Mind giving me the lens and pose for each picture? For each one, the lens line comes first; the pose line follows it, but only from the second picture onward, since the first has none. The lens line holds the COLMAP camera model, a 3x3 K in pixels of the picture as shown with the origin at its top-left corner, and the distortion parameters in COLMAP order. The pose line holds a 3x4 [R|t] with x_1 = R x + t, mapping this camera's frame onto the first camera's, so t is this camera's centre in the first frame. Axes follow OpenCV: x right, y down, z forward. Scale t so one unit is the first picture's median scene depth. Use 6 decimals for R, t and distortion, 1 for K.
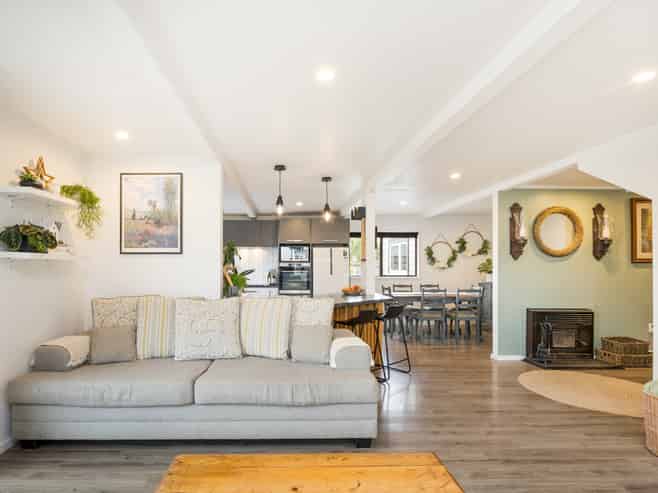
lens RADIAL K [[346.8, 0, 287.7], [0, 346.8, 266.1], [0, 0, 1]] dist [-0.006718, -0.000595]
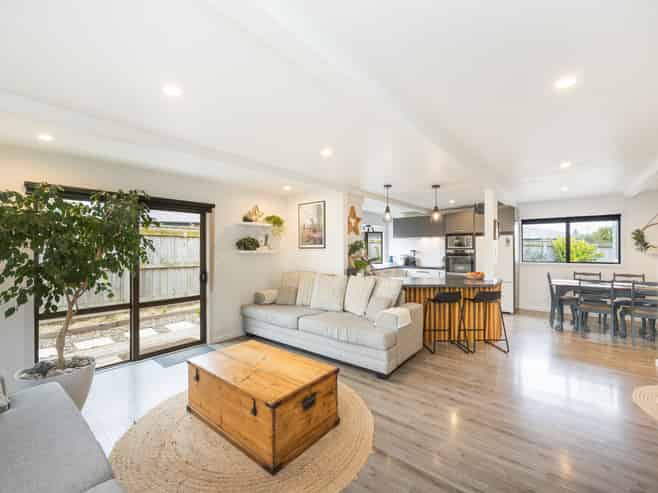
lens RADIAL K [[286.6, 0, 328.8], [0, 286.6, 250.3], [0, 0, 1]] dist [0.005049, 0.000254]
pose [[0.768785, 0.000199, -0.639508, 0.614074], [0.006200, 0.999951, 0.007764, -0.035384], [0.639478, -0.009934, 0.768745, -0.074470]]
